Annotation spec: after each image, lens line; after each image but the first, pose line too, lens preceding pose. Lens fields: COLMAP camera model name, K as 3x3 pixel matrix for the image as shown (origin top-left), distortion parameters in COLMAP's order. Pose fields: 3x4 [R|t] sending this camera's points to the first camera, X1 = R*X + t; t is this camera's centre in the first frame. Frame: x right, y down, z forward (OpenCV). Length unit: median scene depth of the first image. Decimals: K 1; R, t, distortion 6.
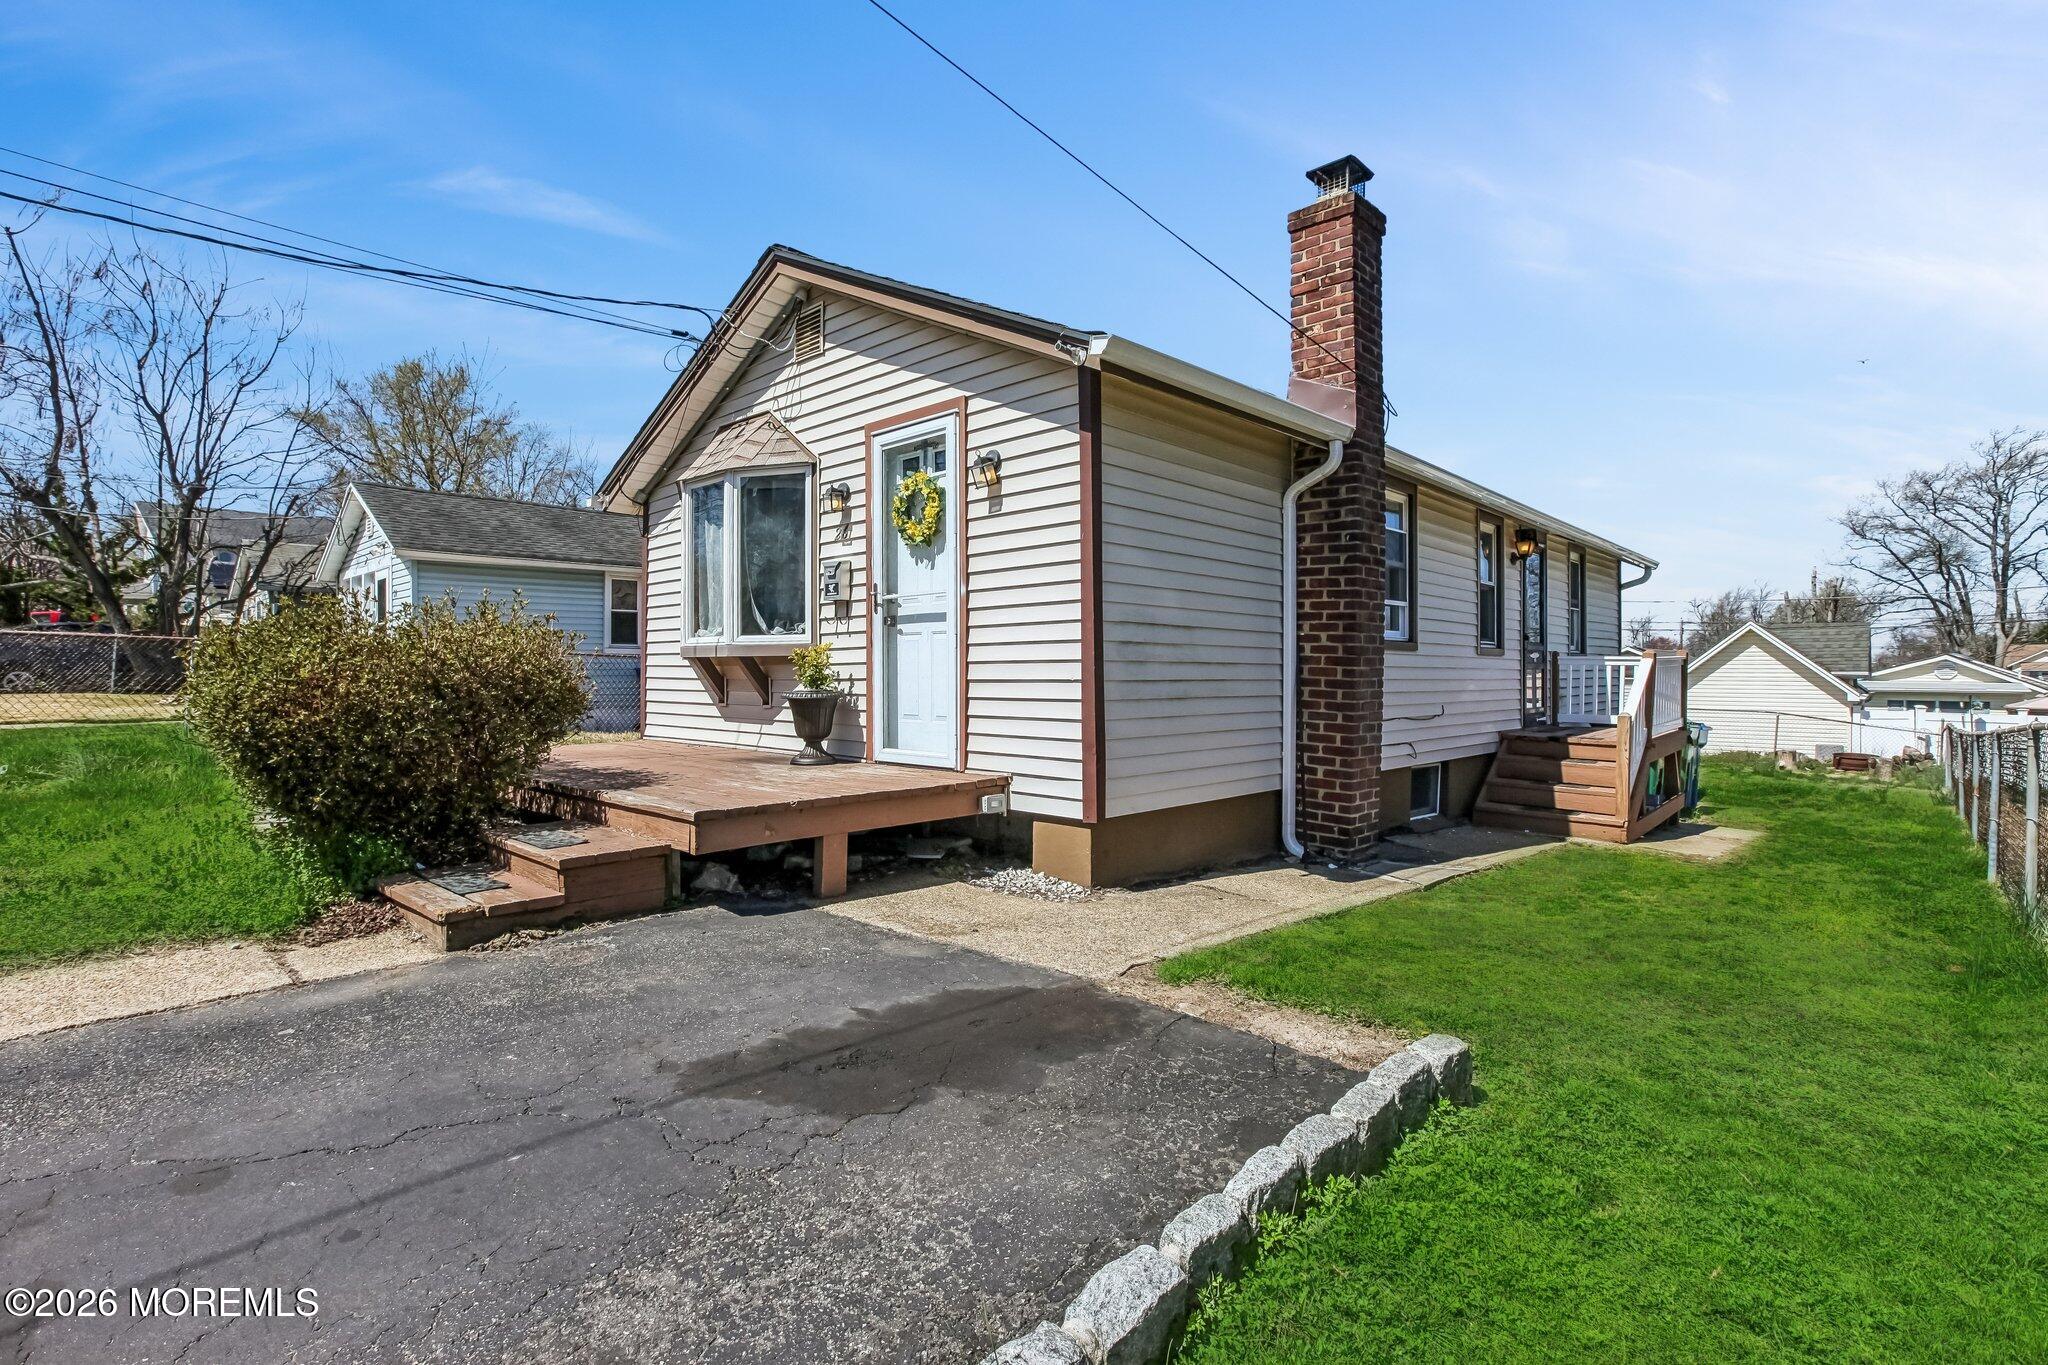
lens RADIAL K [[955.7, 0, 1022.9], [0, 955.7, 684.3], [0, 0, 1]] dist [-0.025245, 0.004917]
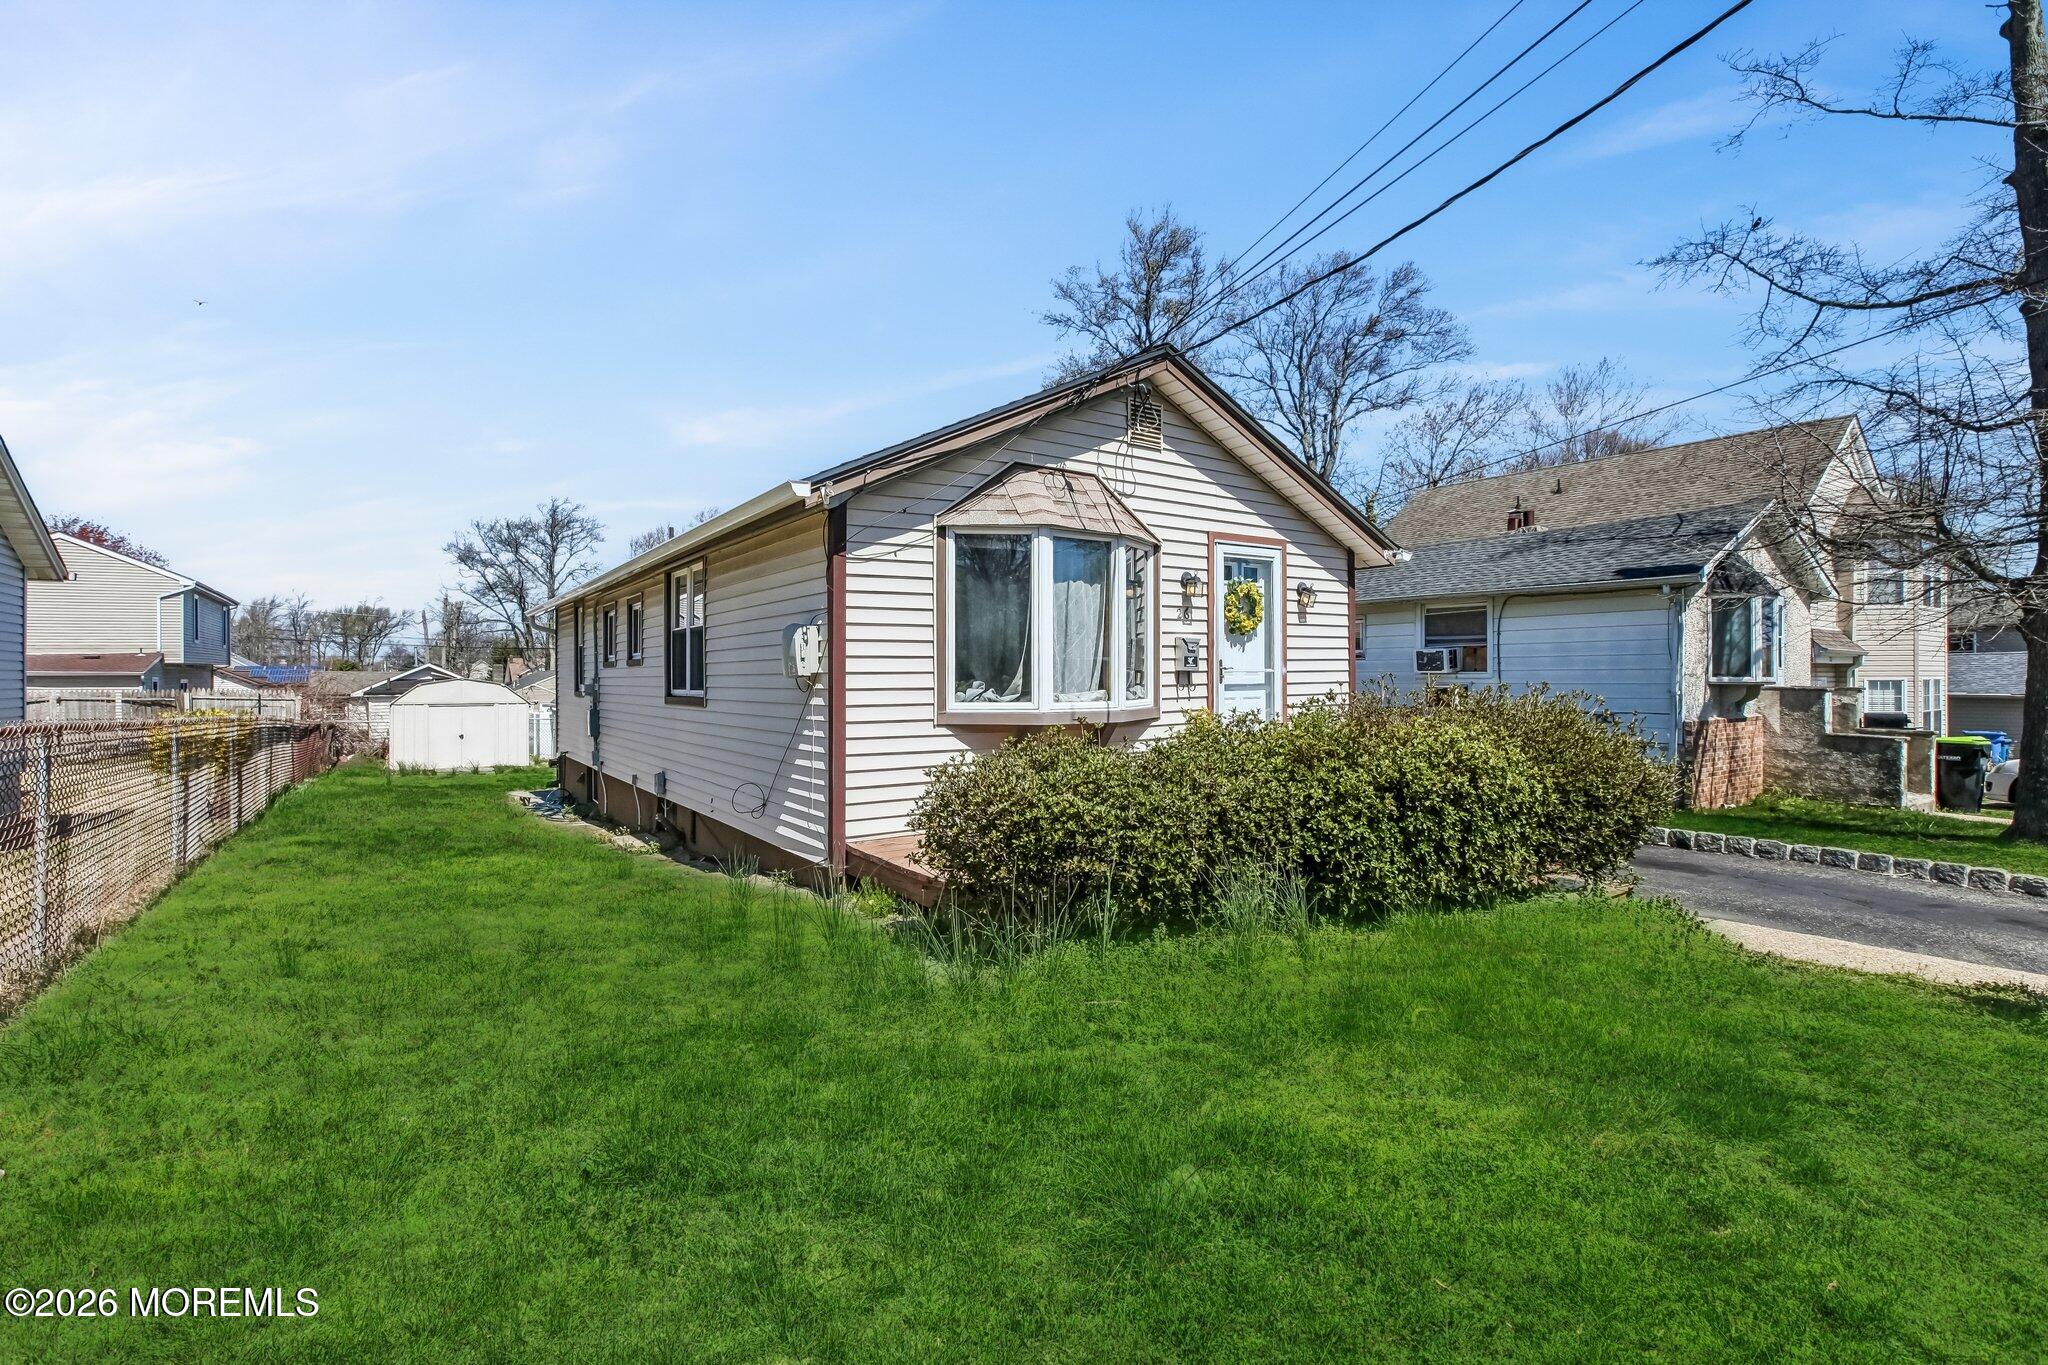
lens RADIAL K [[955.7, 0, 1028.1], [0, 955.7, 687.6], [0, 0, 1]] dist [-0.025245, 0.004917]
pose [[0.206899, -0.012098, 0.978288, -1.408164], [0.015651, 0.999837, 0.009054, -0.081972], [-0.978237, 0.013438, 0.207054, 0.960503]]
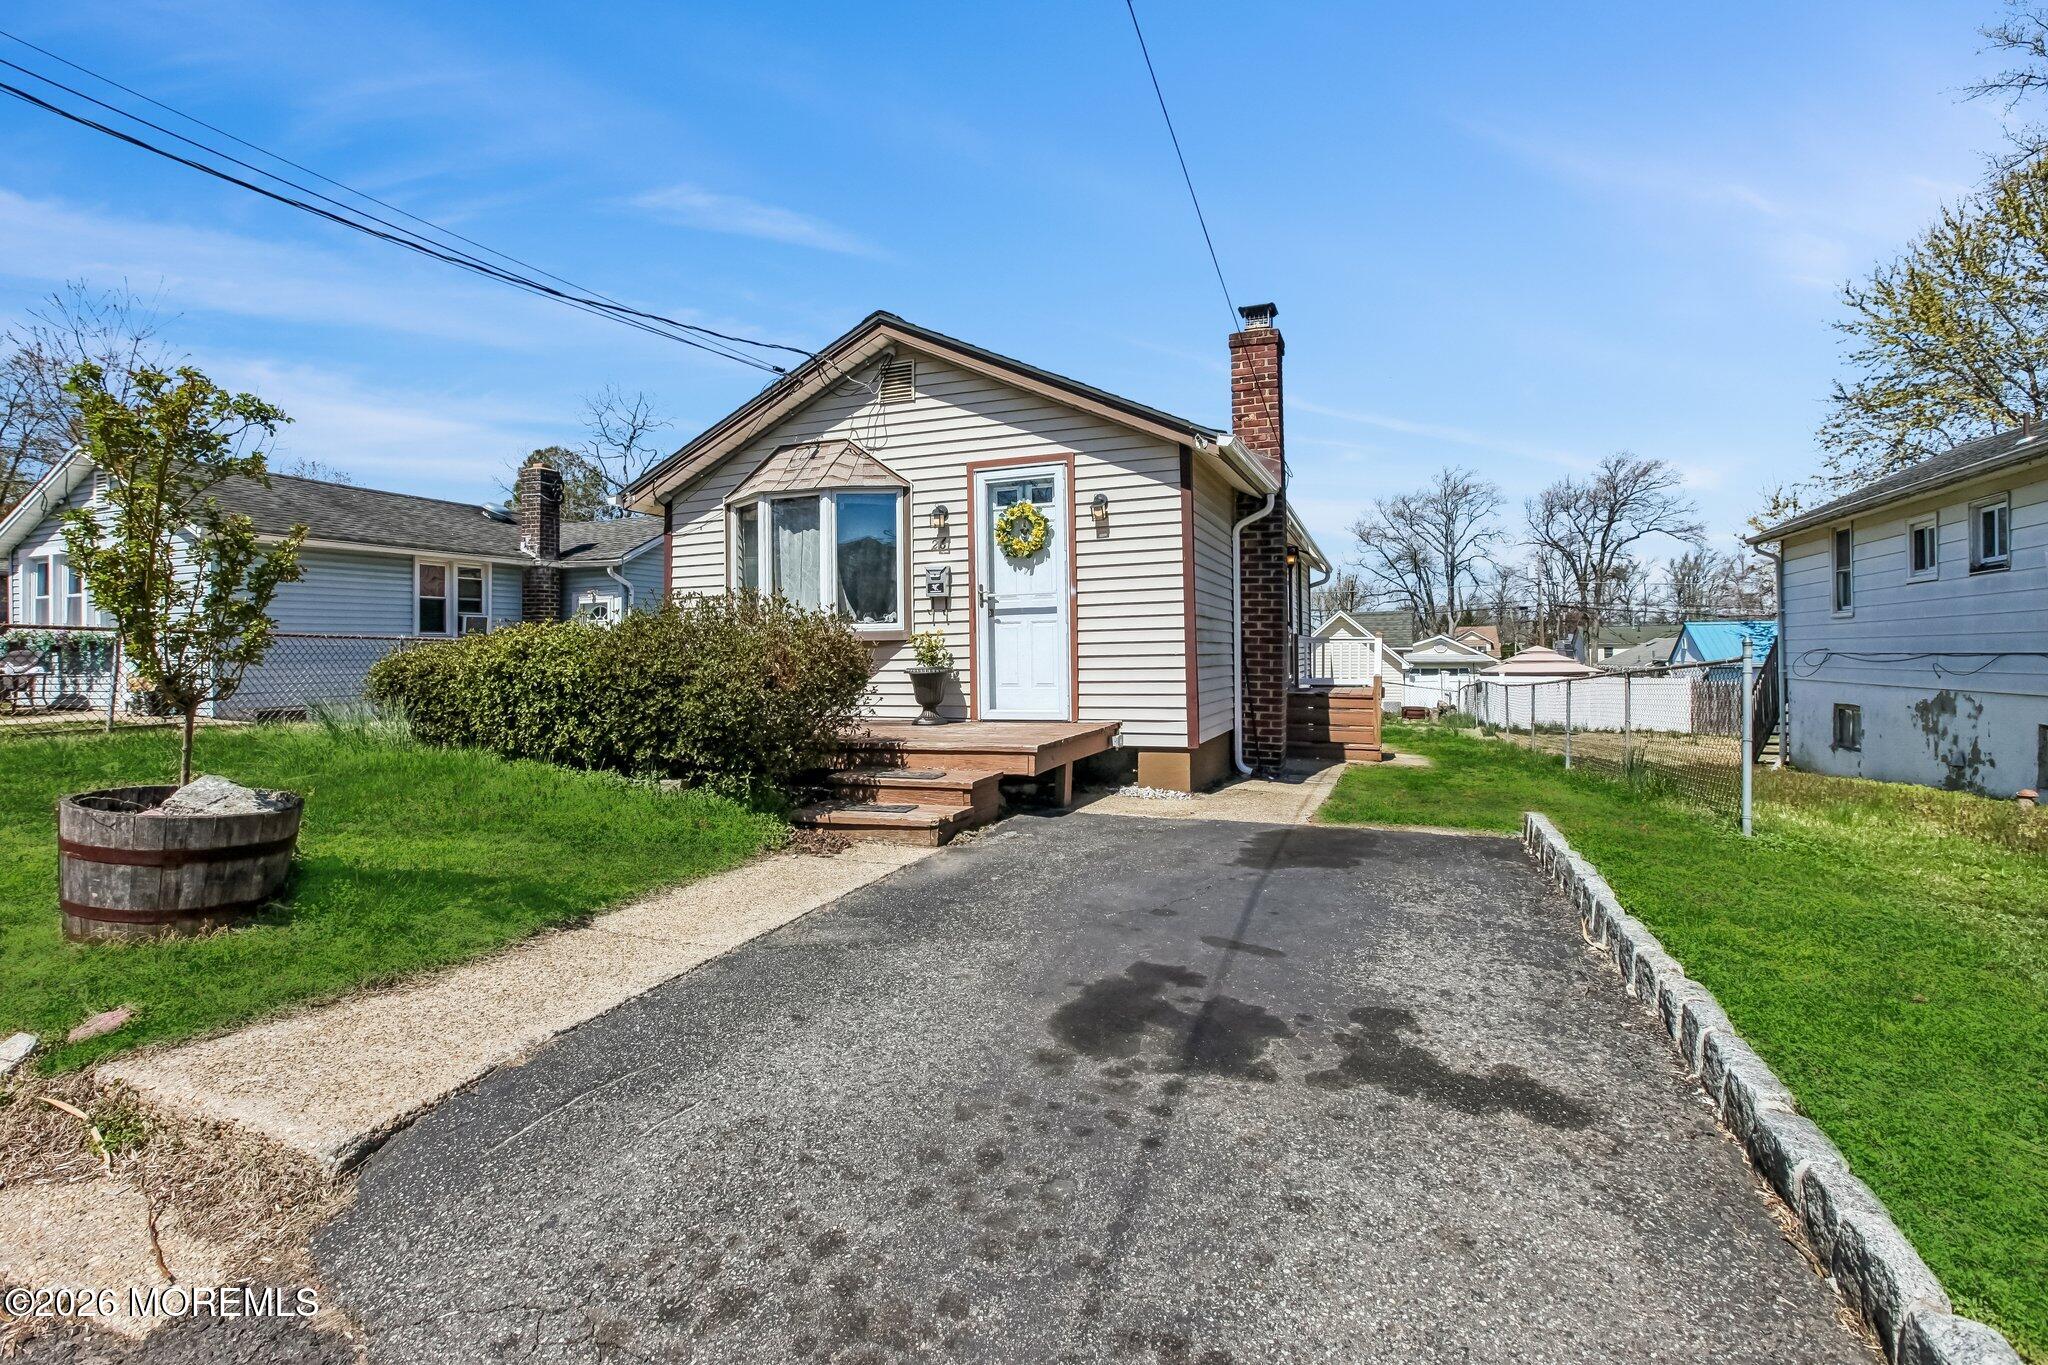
lens RADIAL K [[955.7, 0, 1017.7], [0, 955.7, 666.1], [0, 0, 1]] dist [-0.025245, 0.004917]
pose [[0.923621, -0.018667, 0.382853, -0.595939], [0.020092, 0.999798, 0.000278, 0.006979], [-0.382781, 0.007436, 0.923809, -0.226251]]
